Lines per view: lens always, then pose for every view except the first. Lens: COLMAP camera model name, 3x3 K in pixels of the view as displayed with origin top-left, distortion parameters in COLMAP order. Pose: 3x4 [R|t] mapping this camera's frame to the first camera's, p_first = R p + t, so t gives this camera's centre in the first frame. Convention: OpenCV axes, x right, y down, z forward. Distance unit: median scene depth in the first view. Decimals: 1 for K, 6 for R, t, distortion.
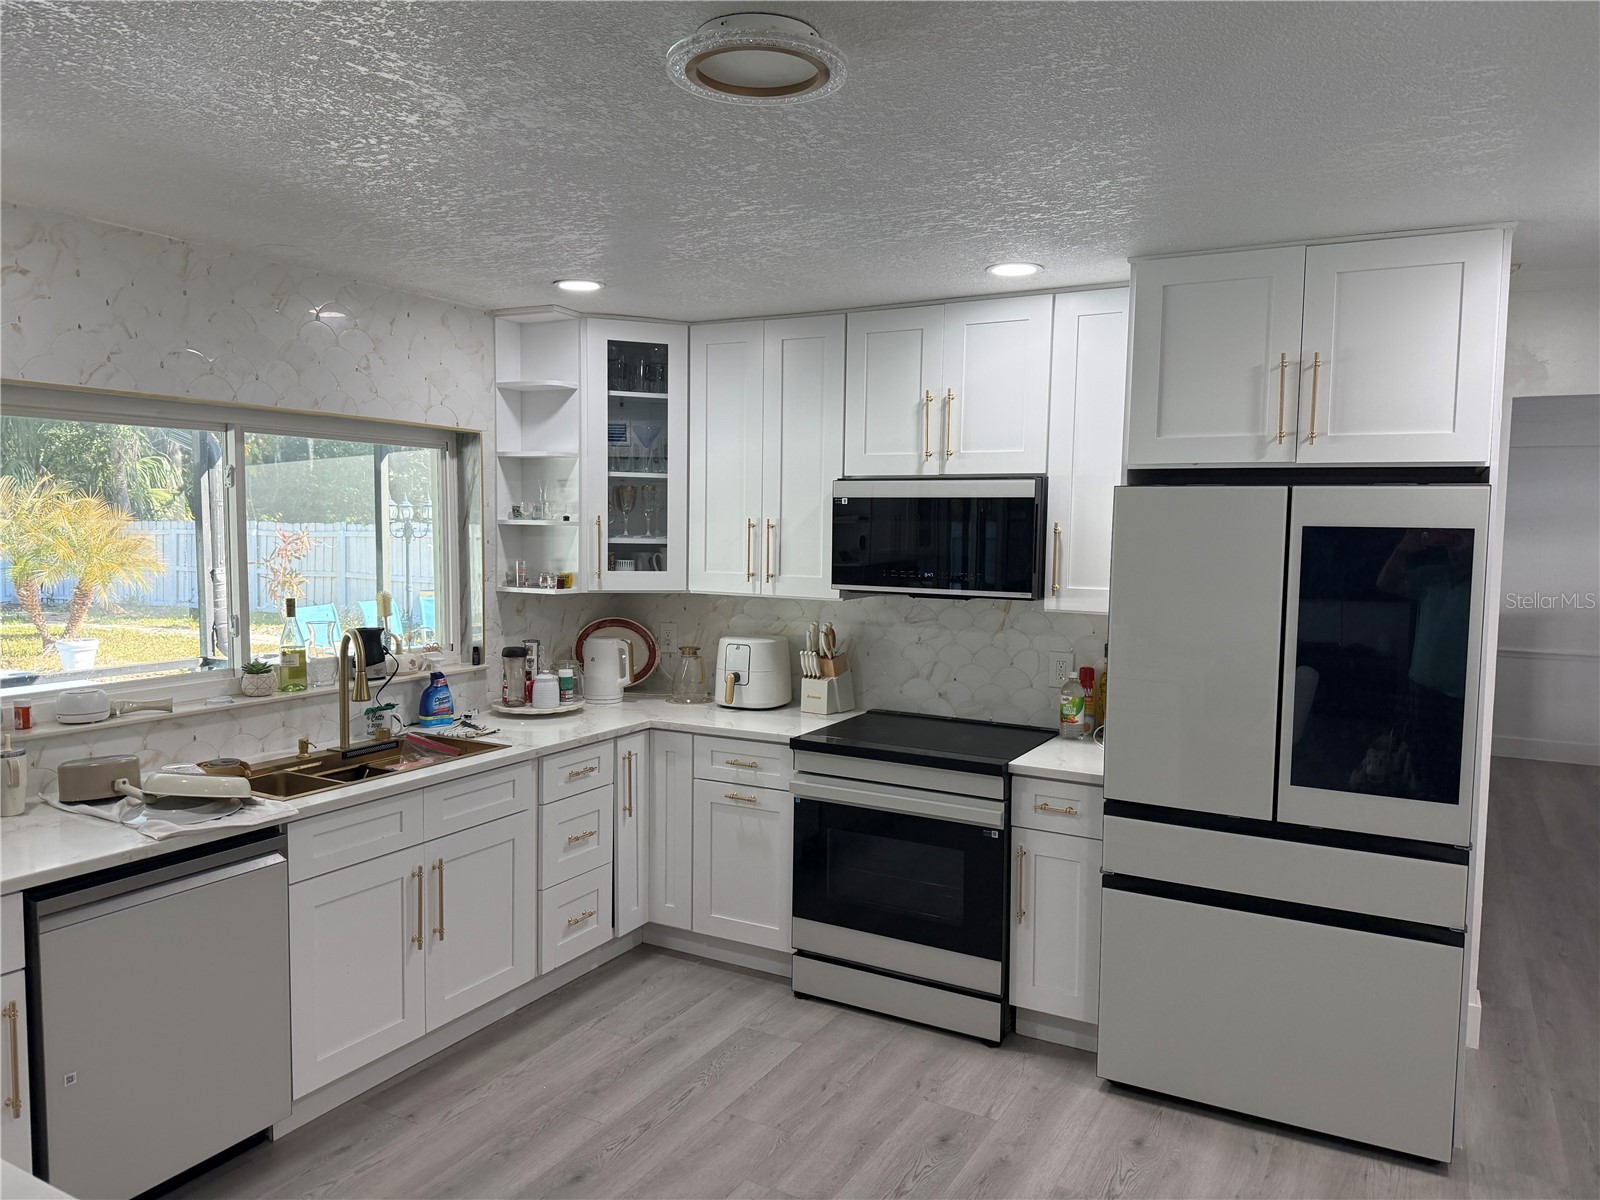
lens RADIAL K [[1189.9, 0, 794.6], [0, 1189.9, 604.1], [0, 0, 1]] dist [0.196690, -0.338741]
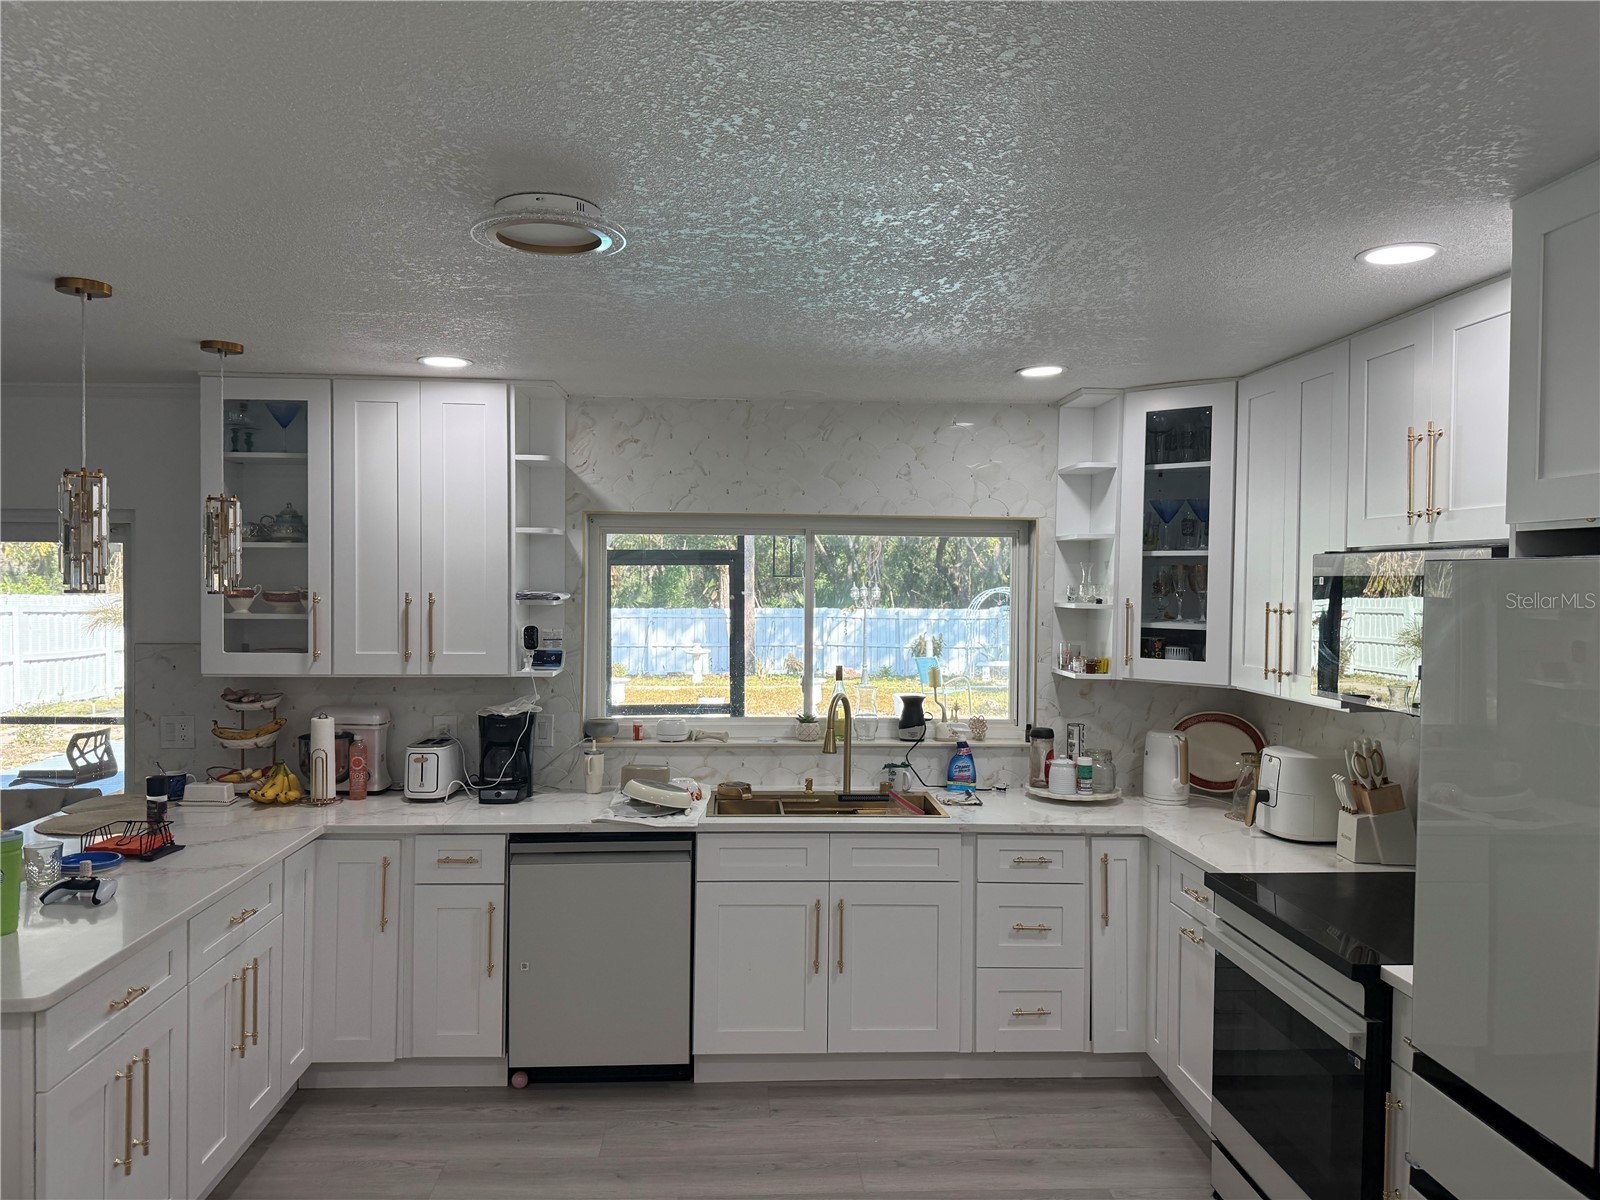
lens RADIAL K [[1189.9, 0, 794.6], [0, 1189.9, 604.1], [0, 0, 1]] dist [0.196690, -0.338741]
pose [[0.487379, 0.008765, -0.873146, 0.567812], [-0.062770, 0.997714, -0.025021, -0.030935], [0.870931, 0.067002, 0.486815, 0.328075]]
